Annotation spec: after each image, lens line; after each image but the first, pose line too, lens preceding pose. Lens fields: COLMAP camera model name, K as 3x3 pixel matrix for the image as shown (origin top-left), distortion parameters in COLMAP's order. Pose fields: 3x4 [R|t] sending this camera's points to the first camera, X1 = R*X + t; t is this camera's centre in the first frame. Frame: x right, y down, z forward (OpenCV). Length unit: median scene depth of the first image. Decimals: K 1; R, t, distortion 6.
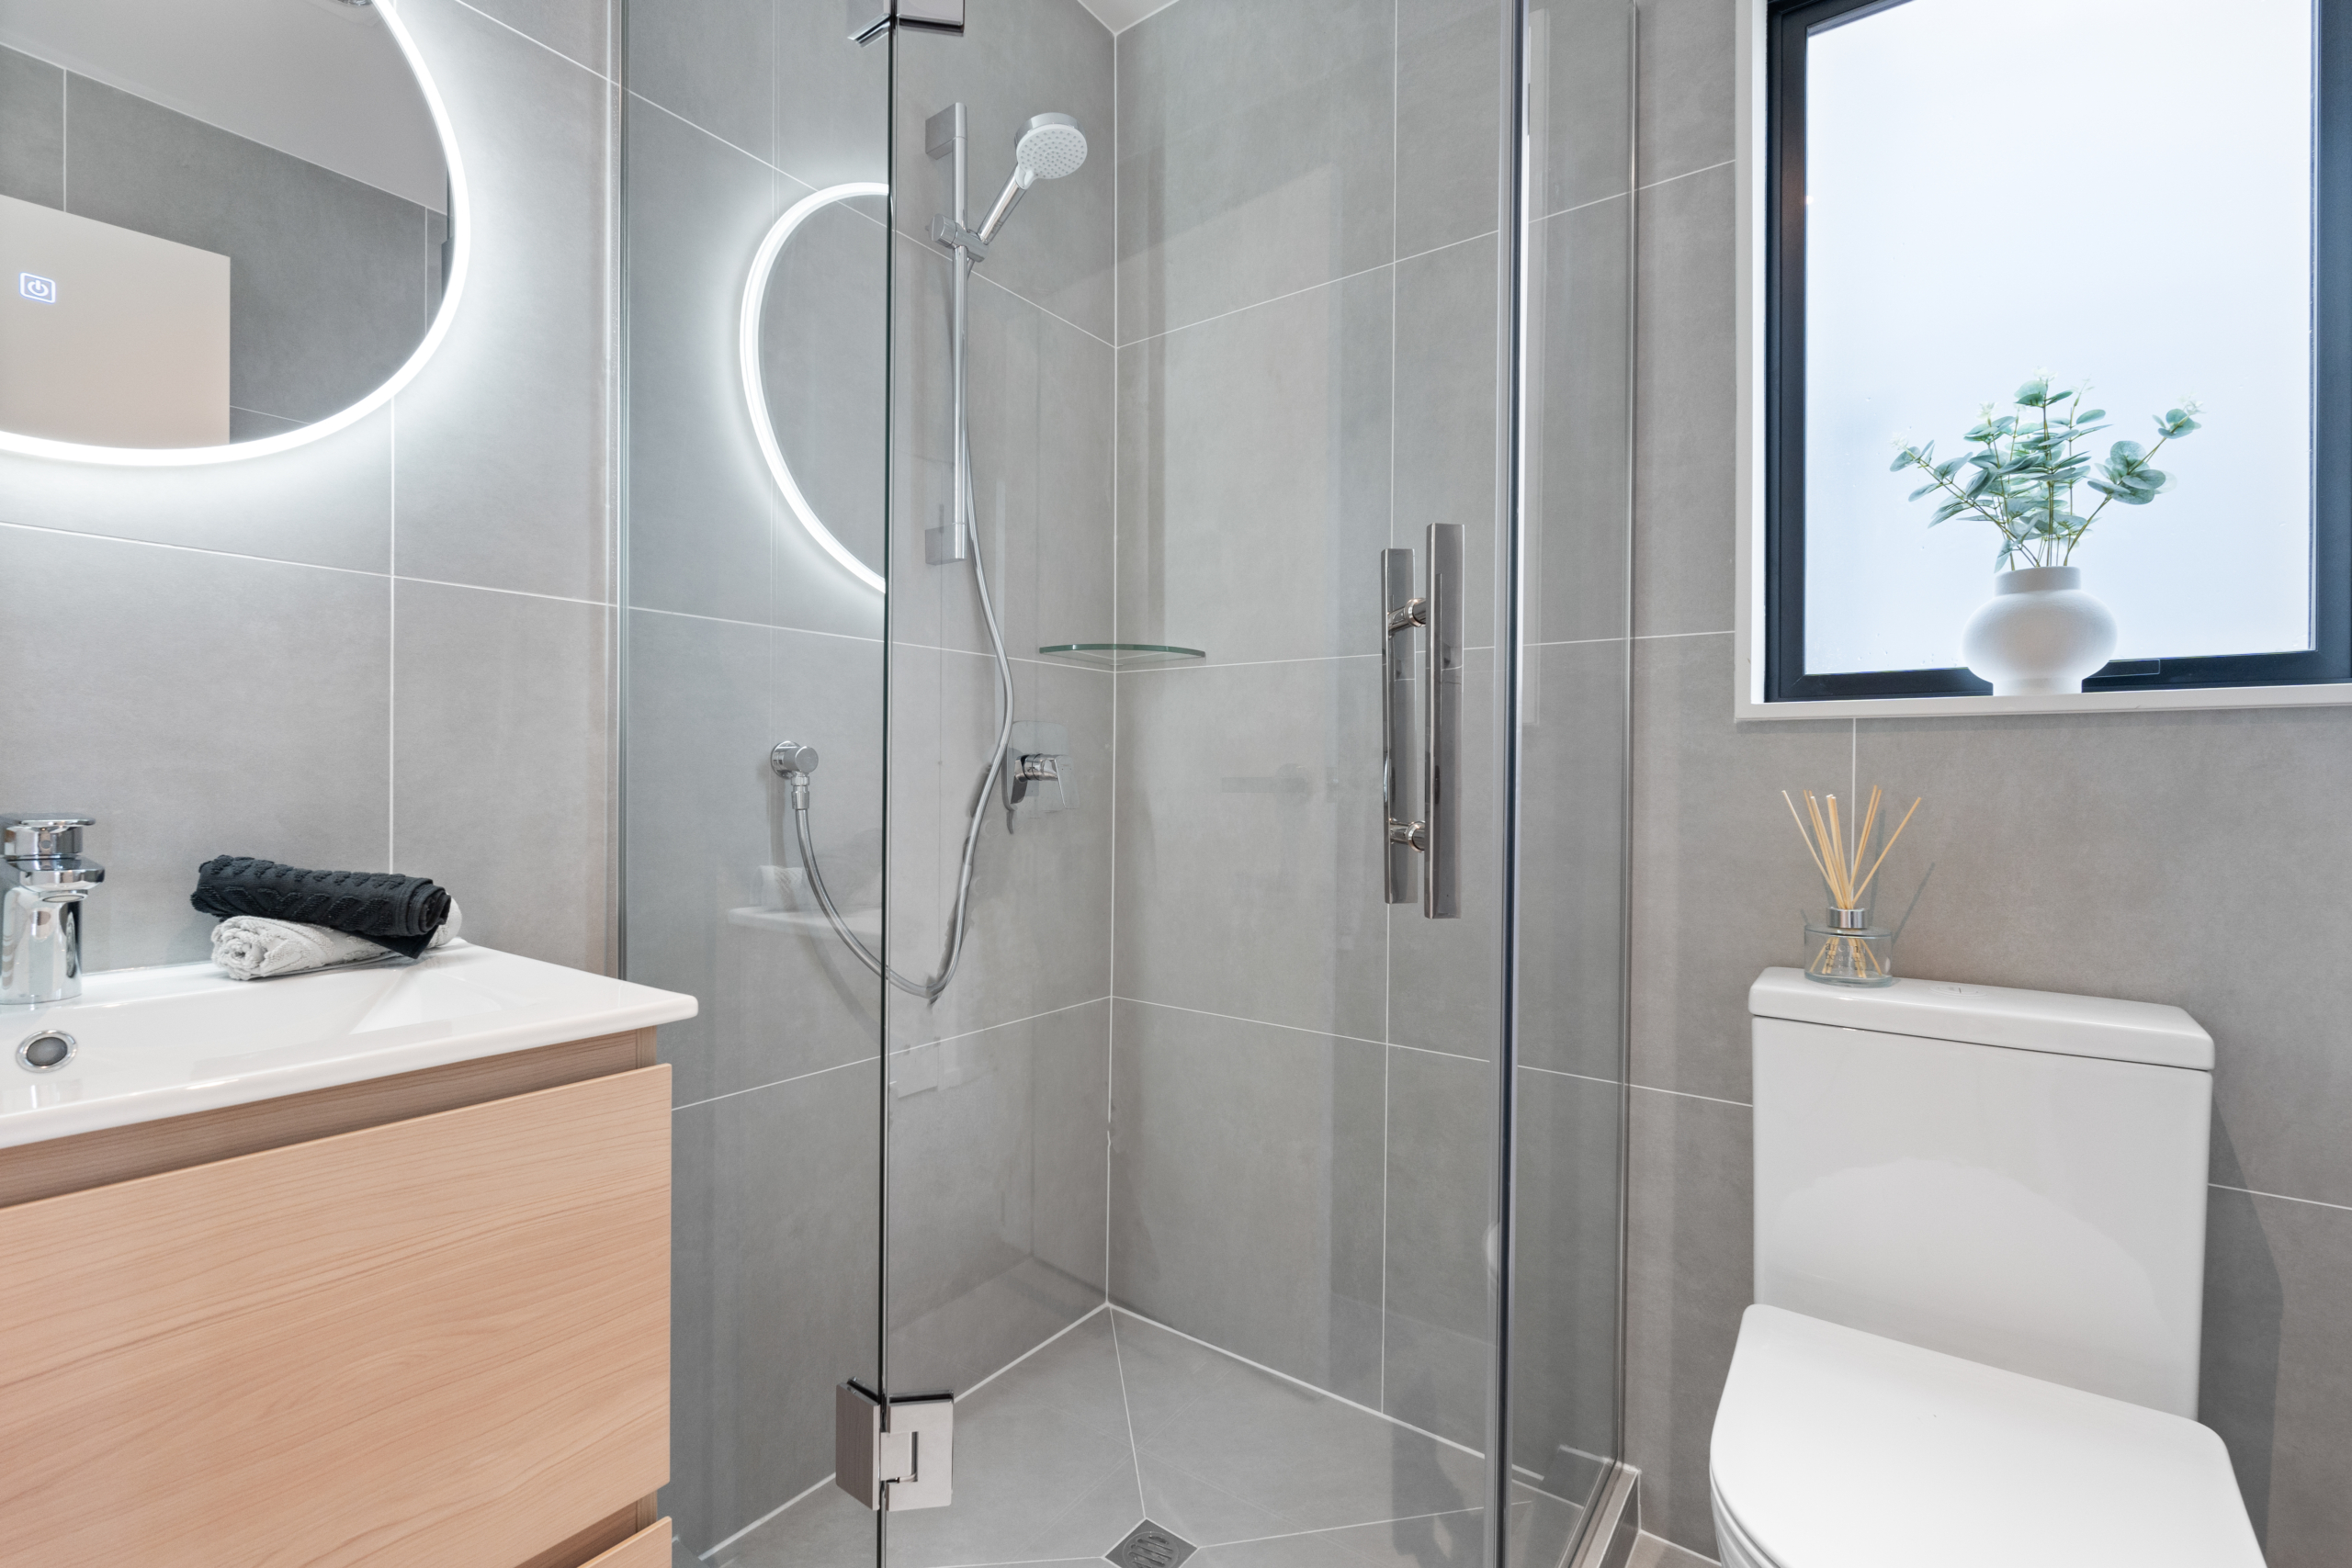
lens RADIAL K [[1037.0, 0, 1174.4], [0, 1037.0, 772.4], [0, 0, 1]] dist [-0.002533, 0.000270]
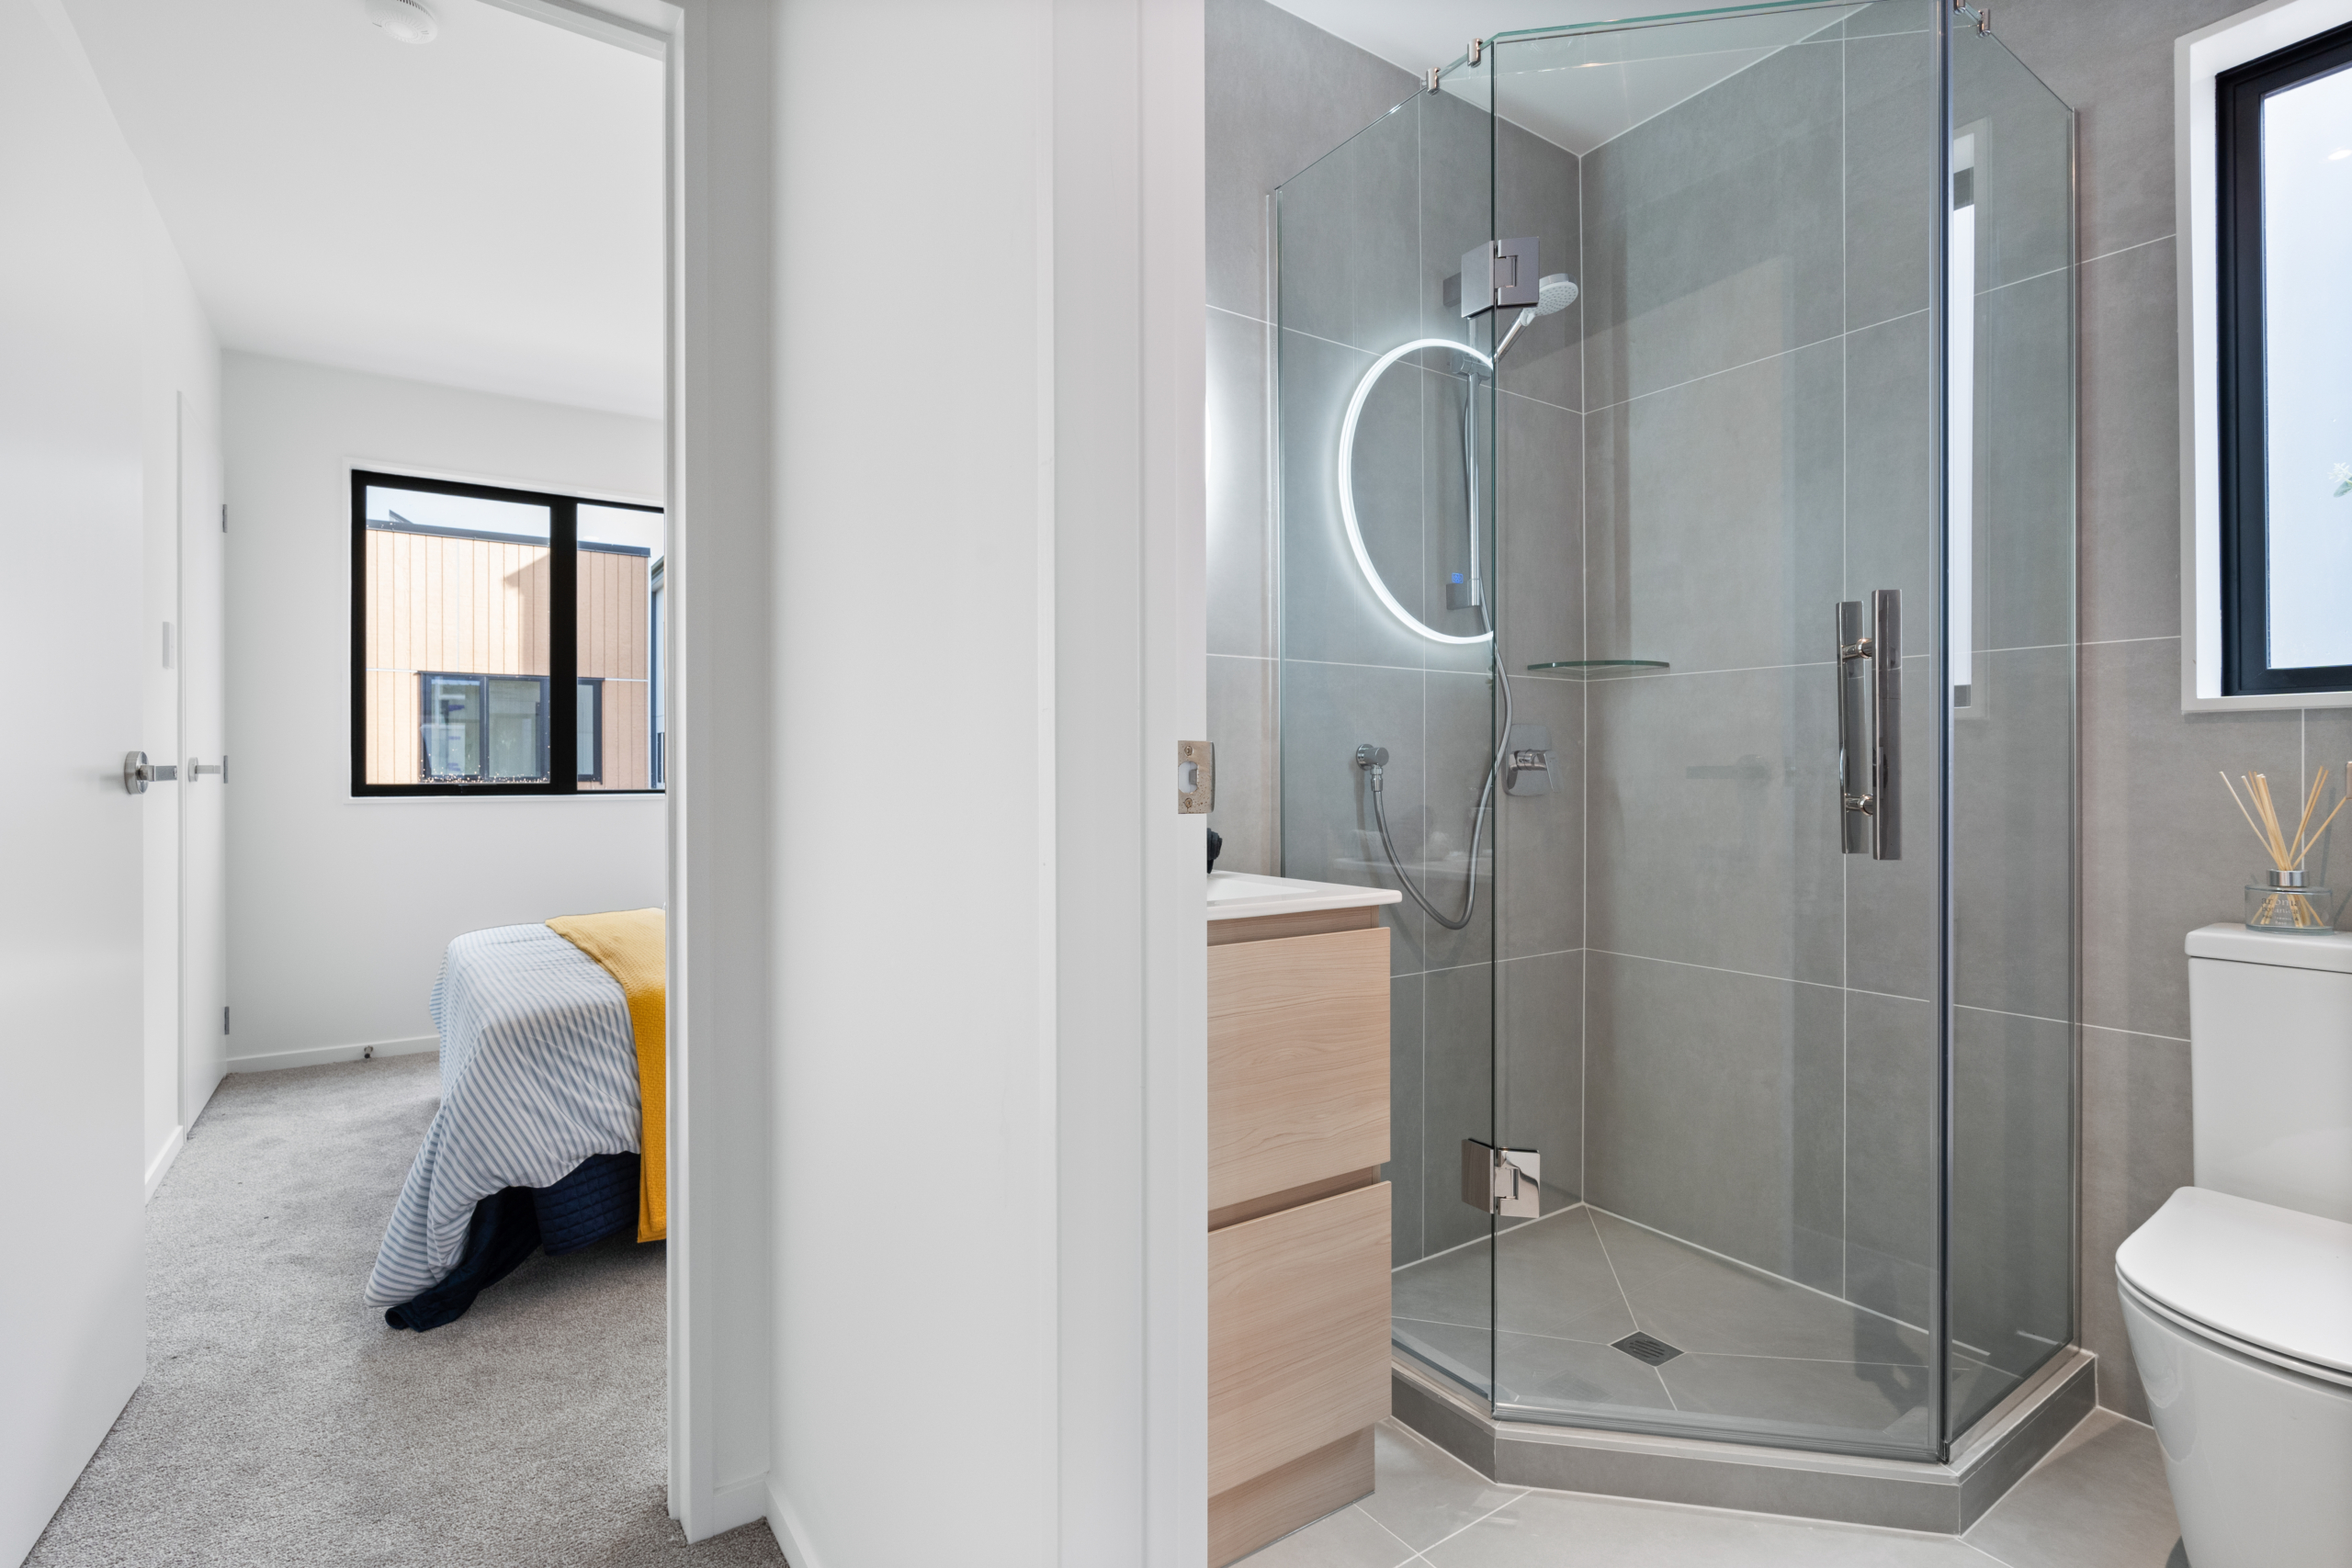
lens RADIAL K [[1107.0, 0, 1177.5], [0, 1107.0, 765.1], [0, 0, 1]] dist [-0.000585, 0.000460]
pose [[0.943473, -0.010450, -0.331286, -0.110267], [0.009953, 0.999945, -0.003199, 0.001803], [0.331301, -0.000279, 0.943525, -0.529721]]
